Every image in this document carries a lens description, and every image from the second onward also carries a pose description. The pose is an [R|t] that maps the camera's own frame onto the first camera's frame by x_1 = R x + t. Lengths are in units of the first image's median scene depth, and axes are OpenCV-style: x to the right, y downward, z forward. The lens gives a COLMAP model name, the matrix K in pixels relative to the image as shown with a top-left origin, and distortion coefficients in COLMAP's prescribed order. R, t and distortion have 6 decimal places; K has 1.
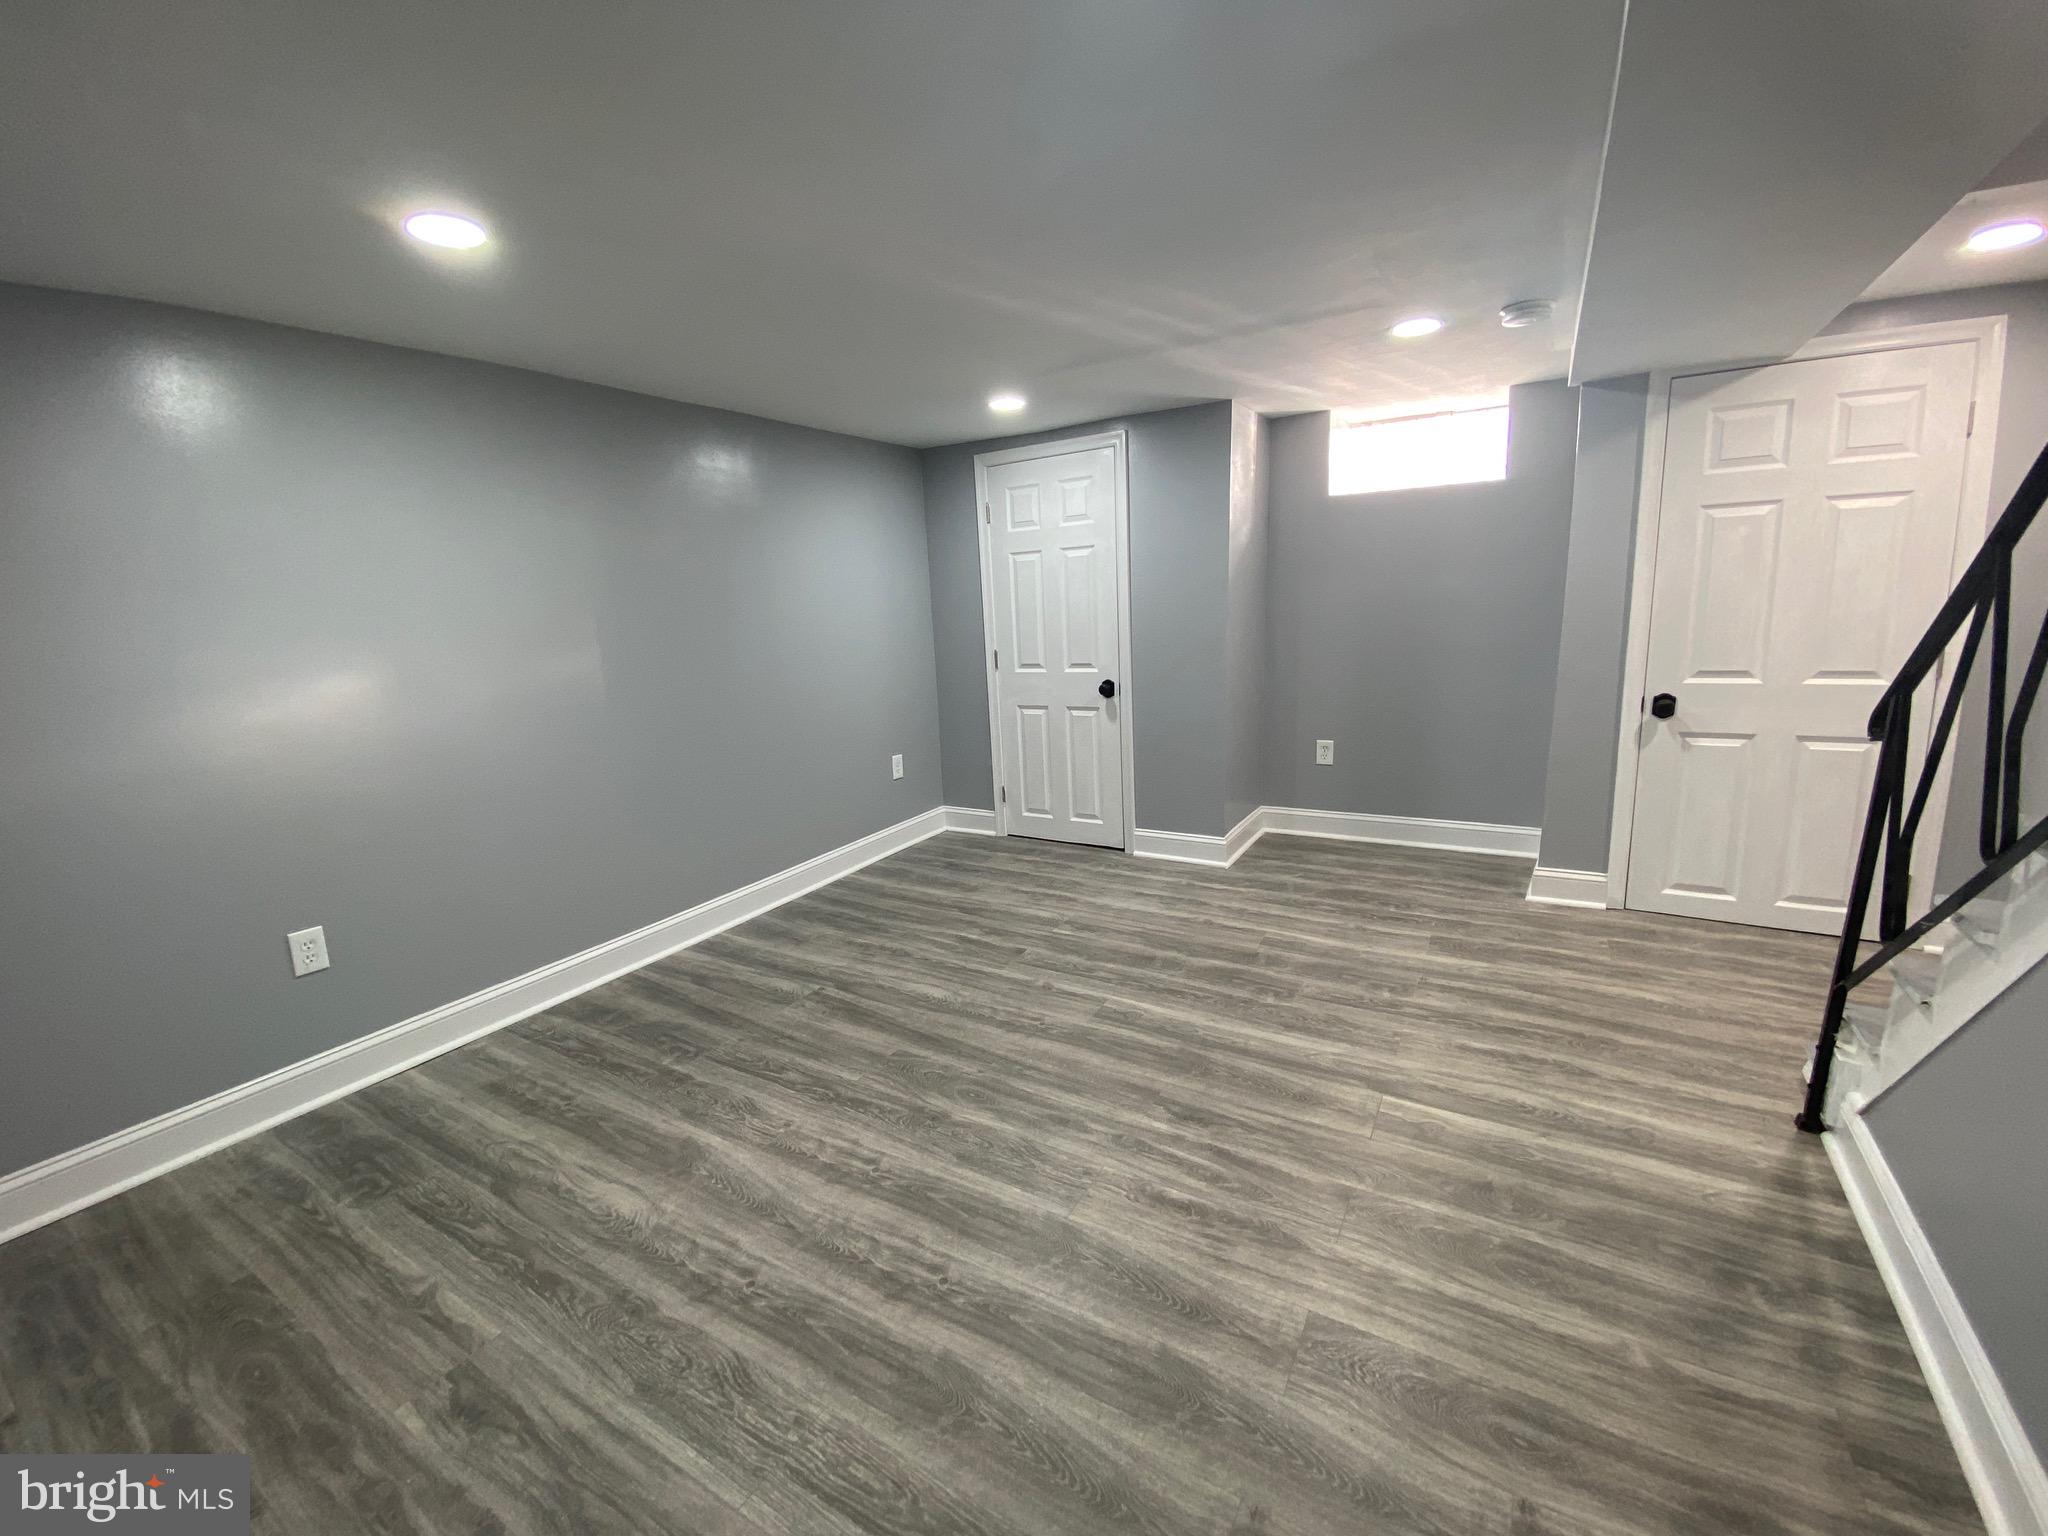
lens RADIAL K [[836.7, 0, 1046.2], [0, 836.7, 758.1], [0, 0, 1]] dist [-0.015654, -0.008396]
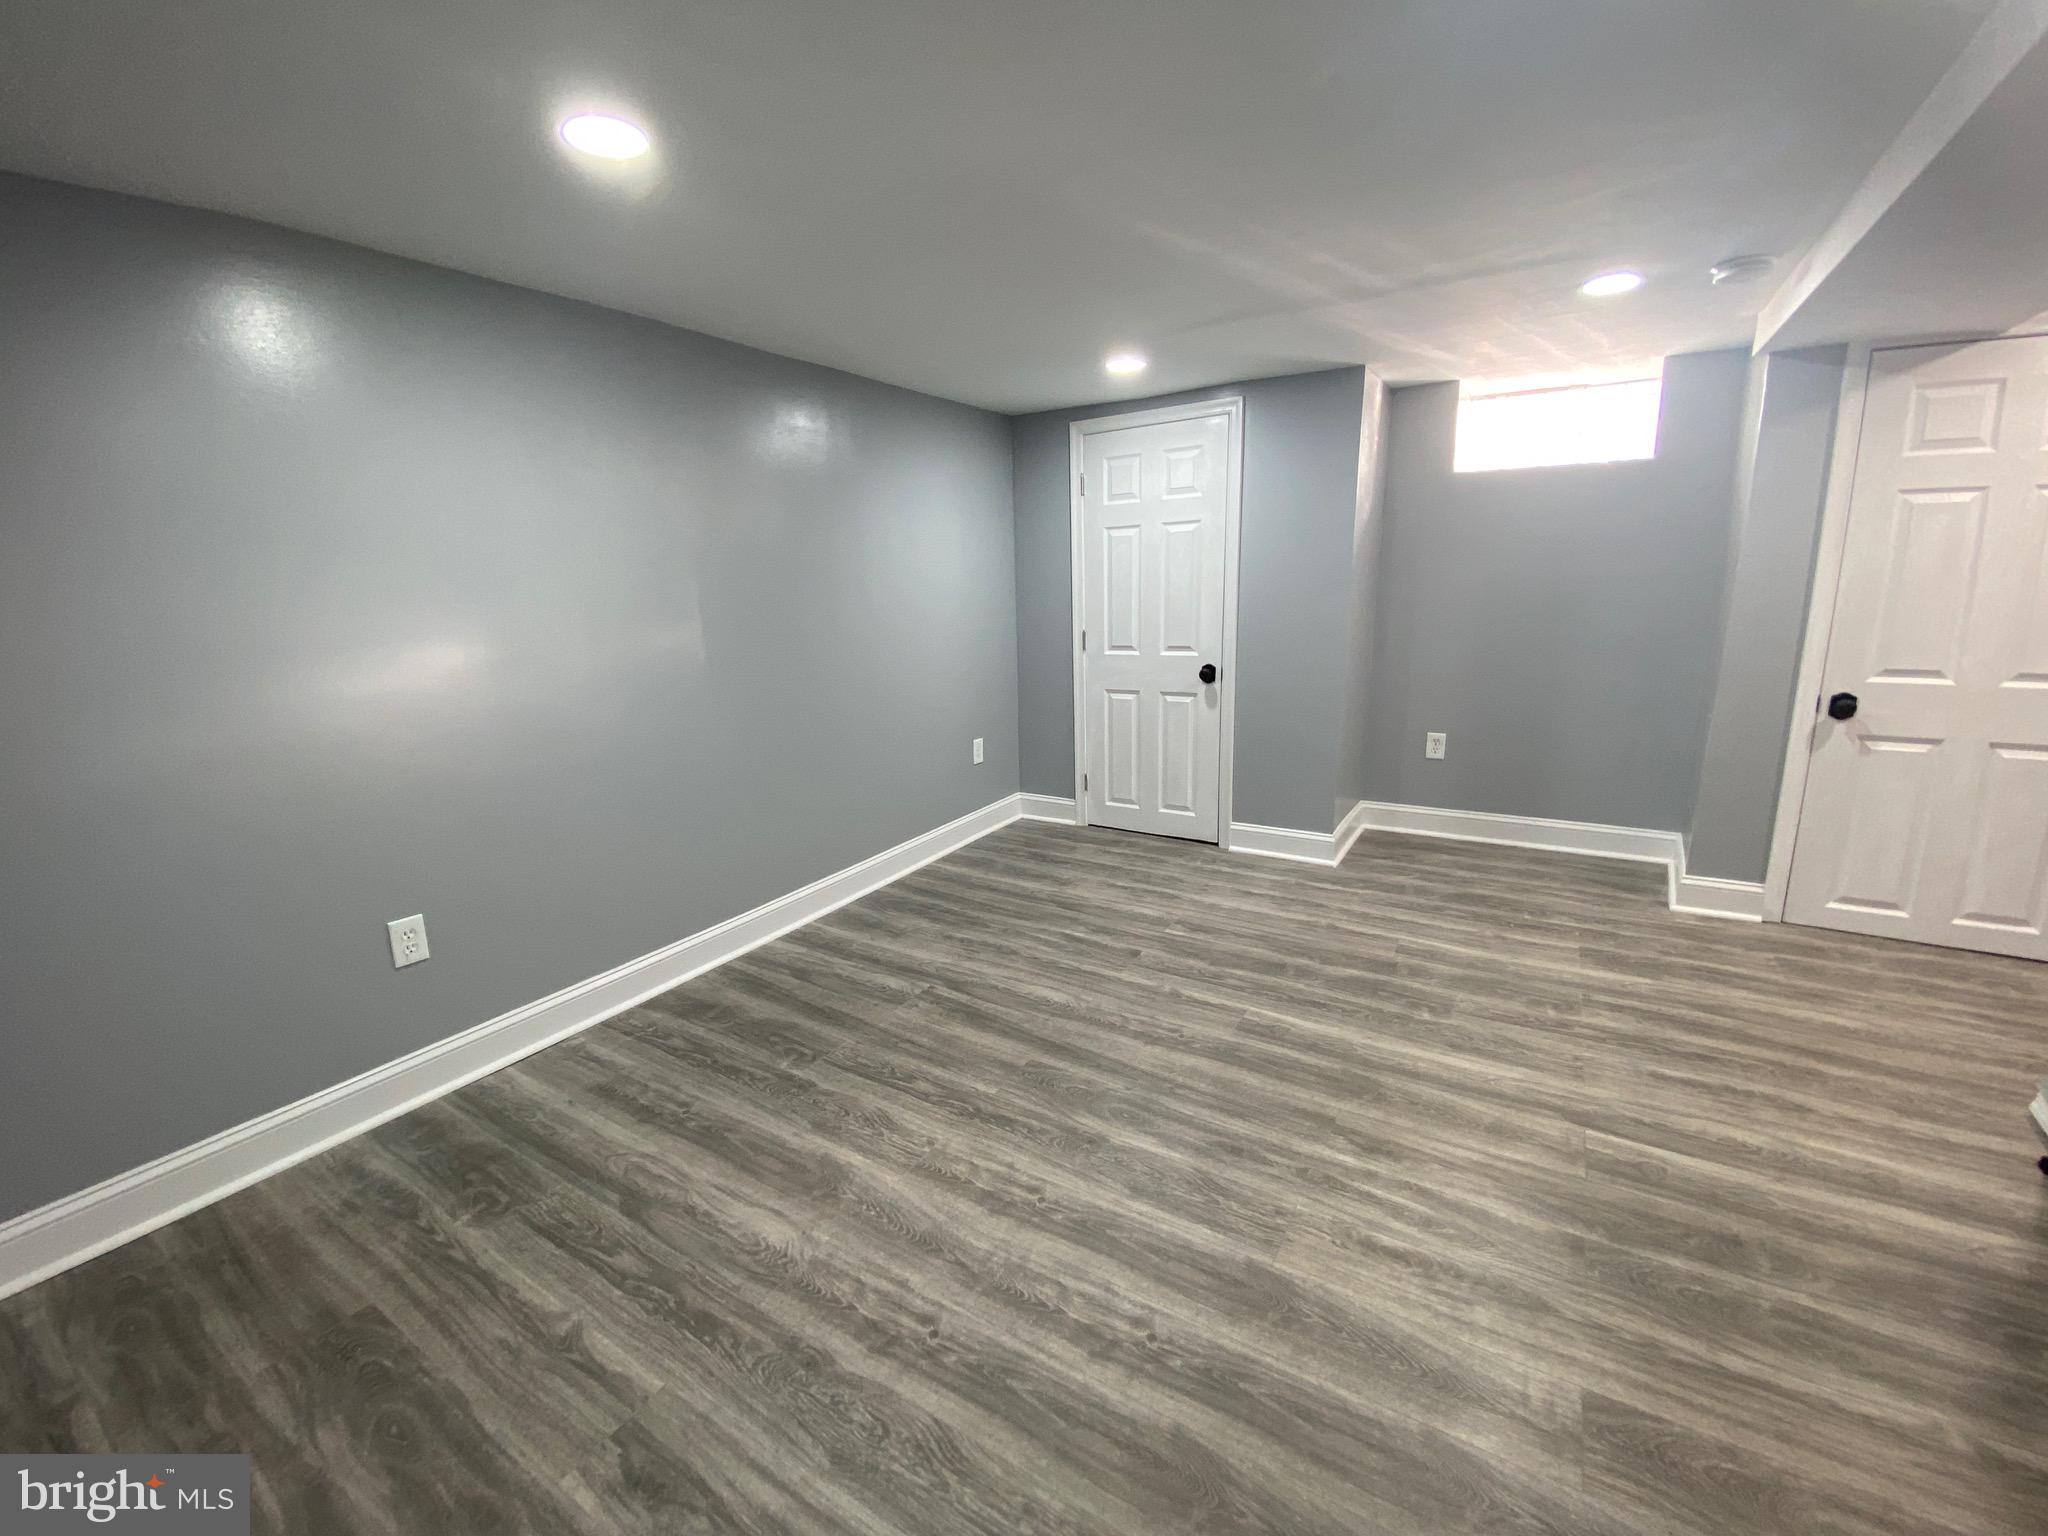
lens RADIAL K [[836.7, 0, 1032.4], [0, 836.7, 751.6], [0, 0, 1]] dist [-0.015654, -0.008396]
pose [[0.999491, 0.022260, -0.022855, -0.194854], [-0.021930, 0.999653, 0.014588, -0.008079], [0.023172, -0.014079, 0.999632, 0.092418]]
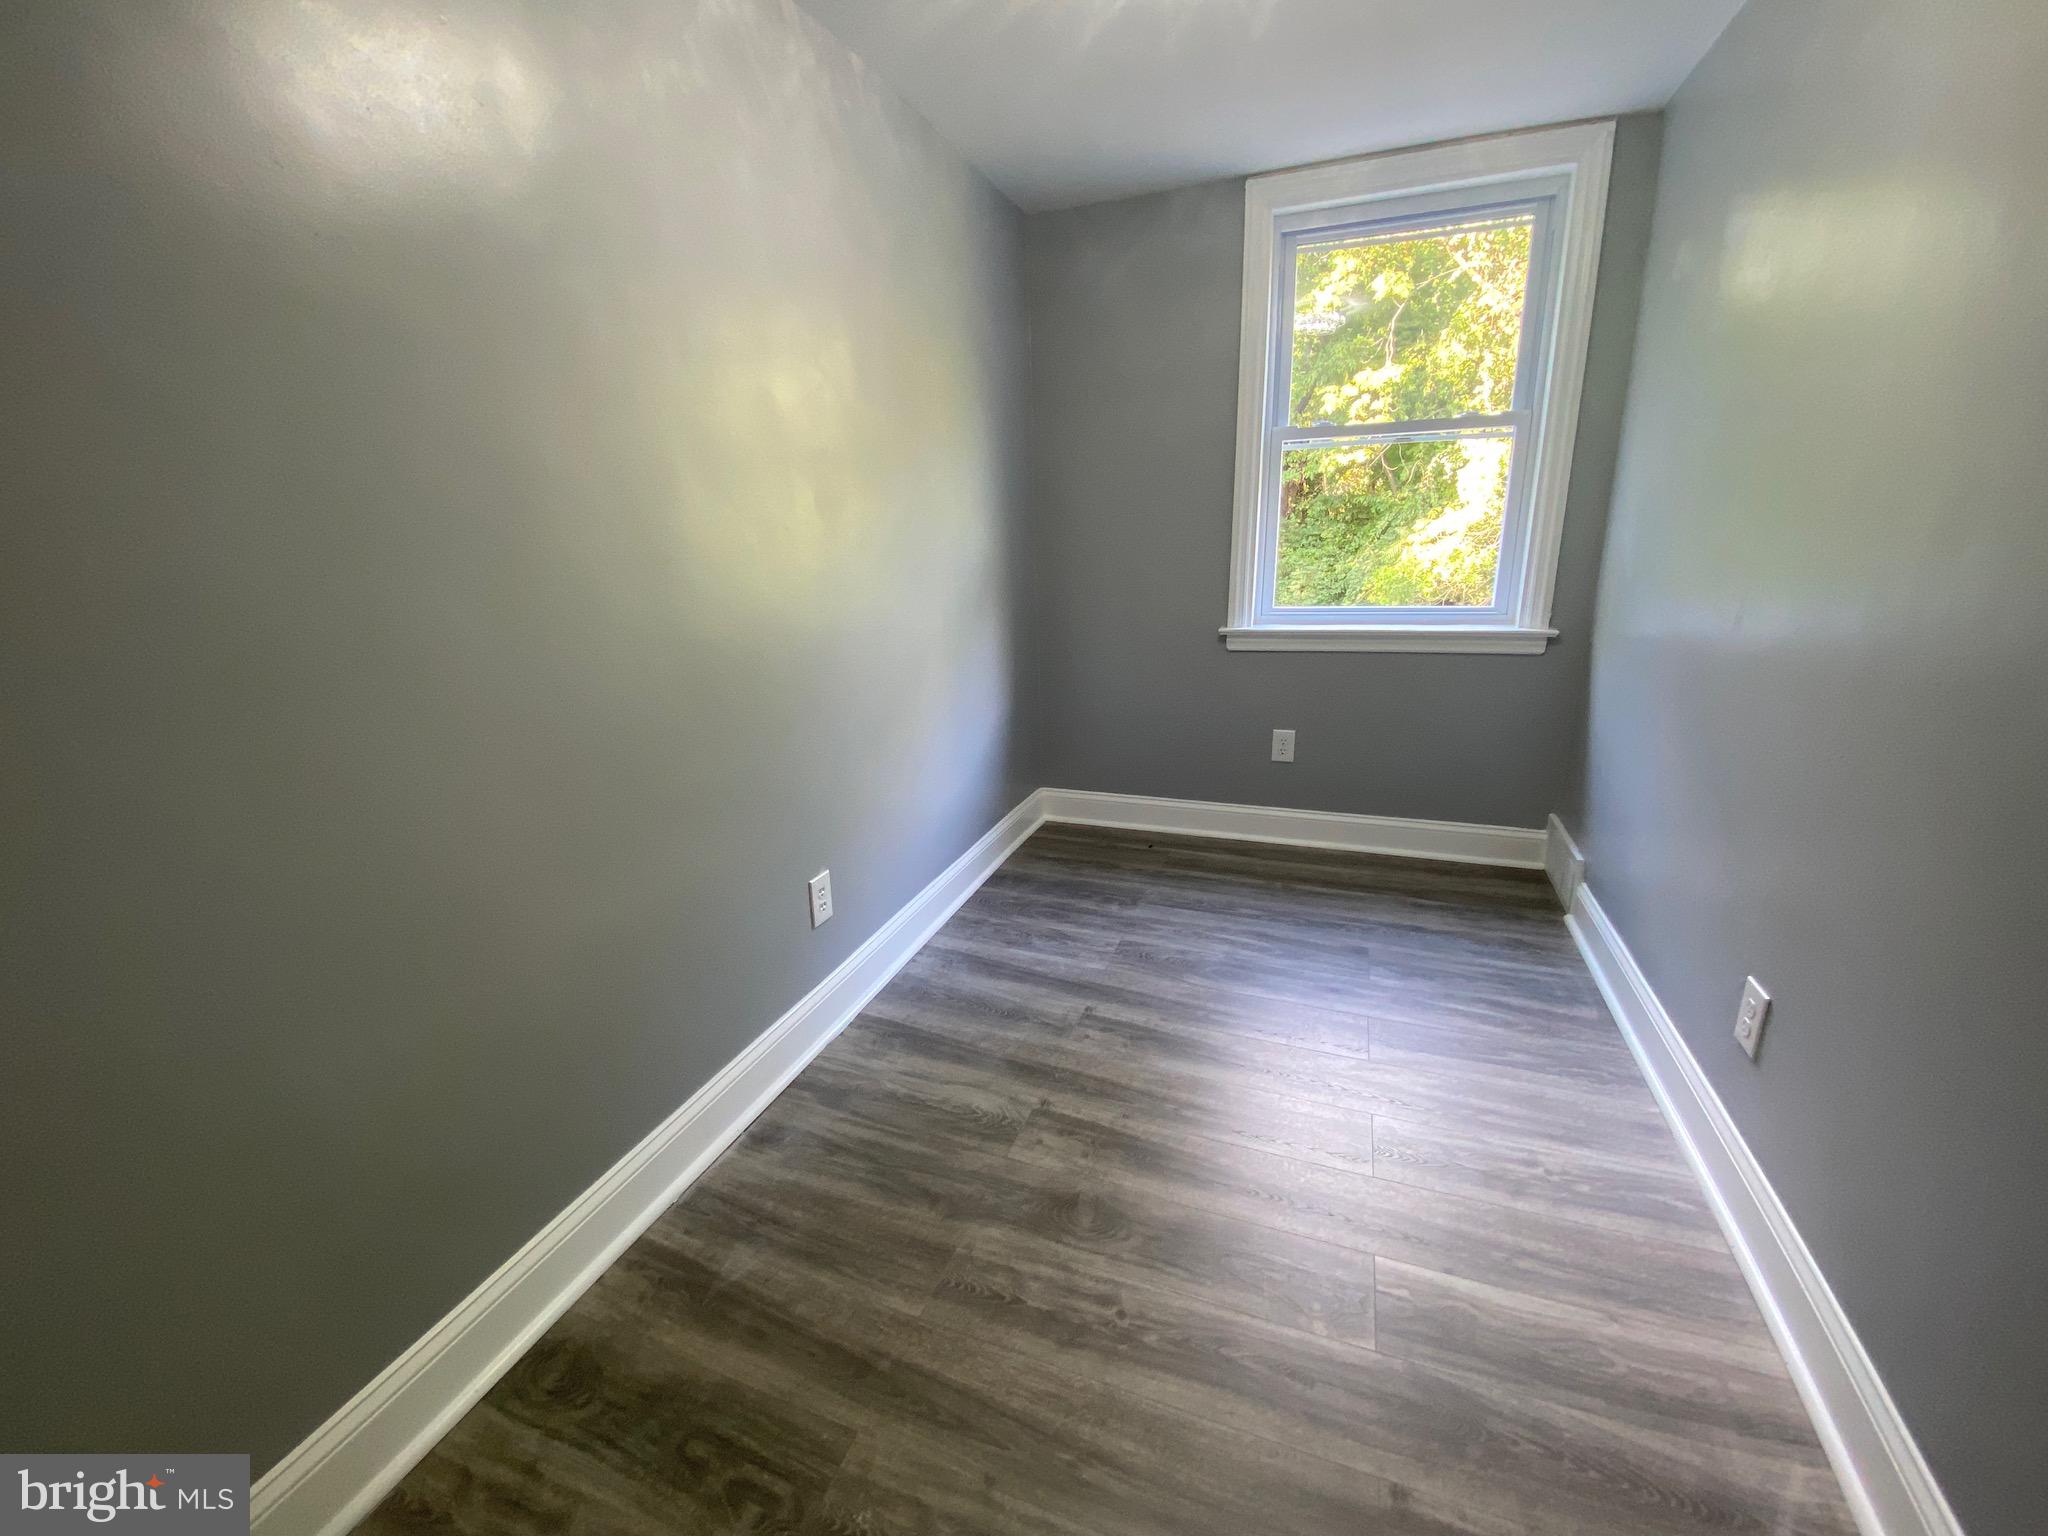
lens RADIAL K [[836.7, 0, 998.1], [0, 836.7, 757.0], [0, 0, 1]] dist [-0.015654, -0.008396]
pose [[0.989139, -0.051498, 0.137666, -0.263709], [0.034562, 0.991843, 0.122693, -0.027040], [-0.142861, -0.116602, 0.982850, 0.208865]]
